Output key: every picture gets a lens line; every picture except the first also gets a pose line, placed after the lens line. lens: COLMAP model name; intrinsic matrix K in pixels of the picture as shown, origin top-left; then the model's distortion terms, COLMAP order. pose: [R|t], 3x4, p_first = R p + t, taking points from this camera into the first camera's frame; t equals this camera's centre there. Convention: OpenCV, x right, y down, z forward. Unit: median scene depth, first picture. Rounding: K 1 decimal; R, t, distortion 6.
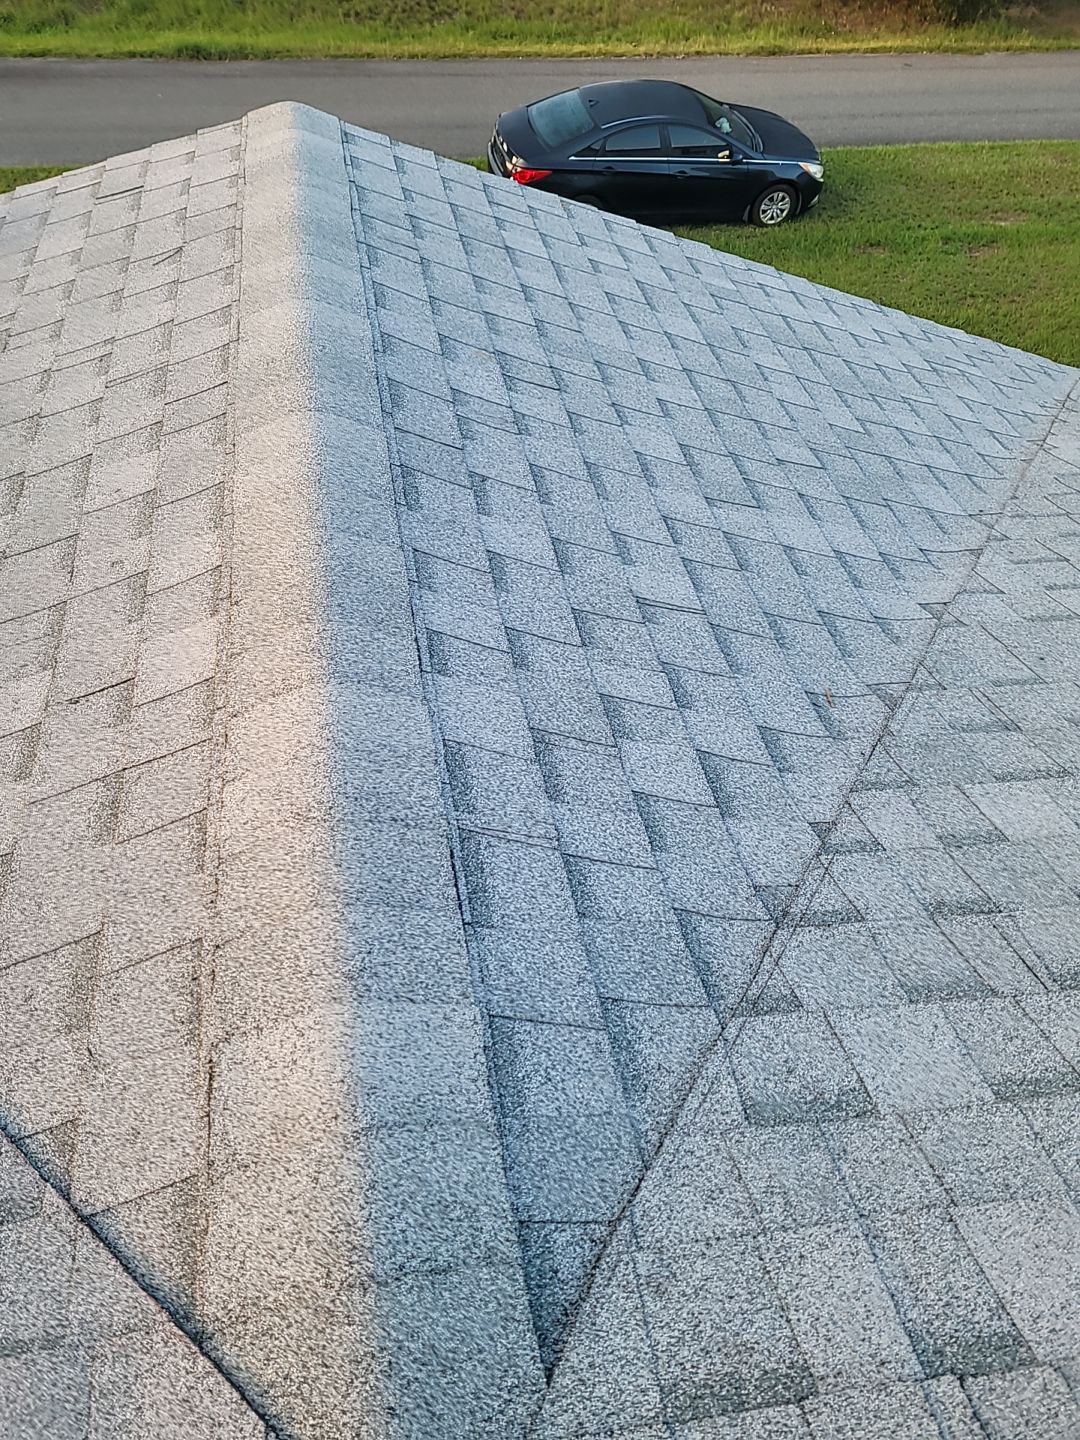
lens RADIAL K [[1051.9, 0, 567.8], [0, 1051.9, 757.3], [0, 0, 1]] dist [0.064488, -0.049068]
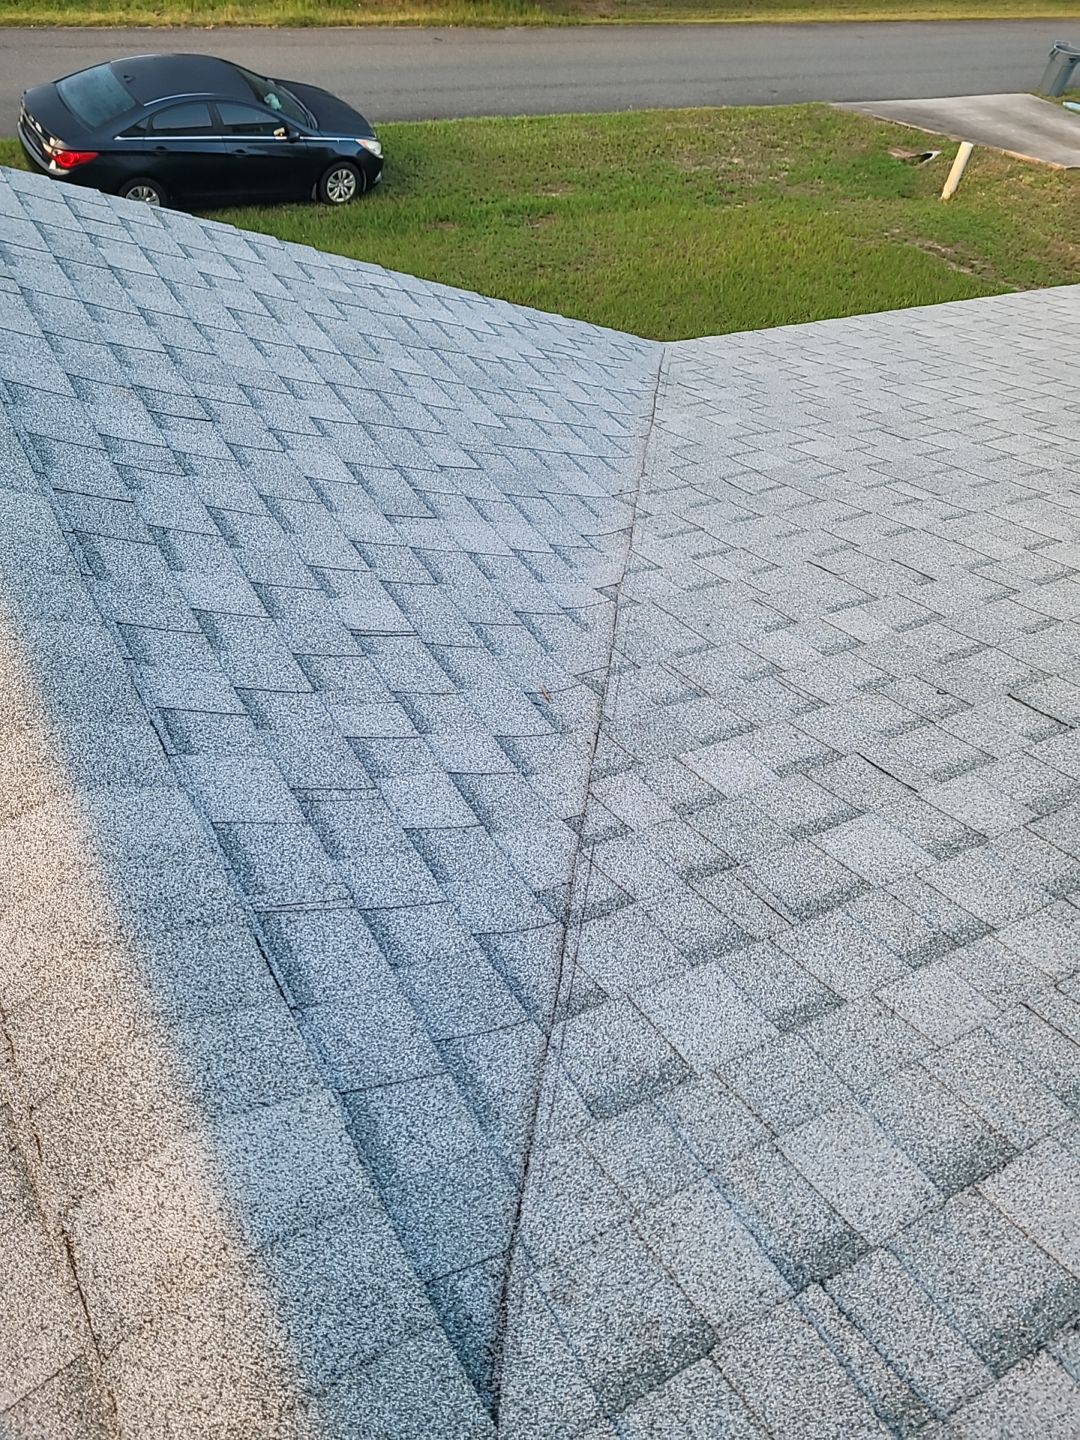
lens RADIAL K [[1047.2, 0, 535.3], [0, 1047.2, 748.1], [0, 0, 1]] dist [0.057822, -0.043431]
pose [[0.935303, -0.190916, 0.297927, -0.108514], [0.180922, 0.981601, 0.061044, -0.084611], [-0.304099, -0.003193, 0.952635, -0.011562]]
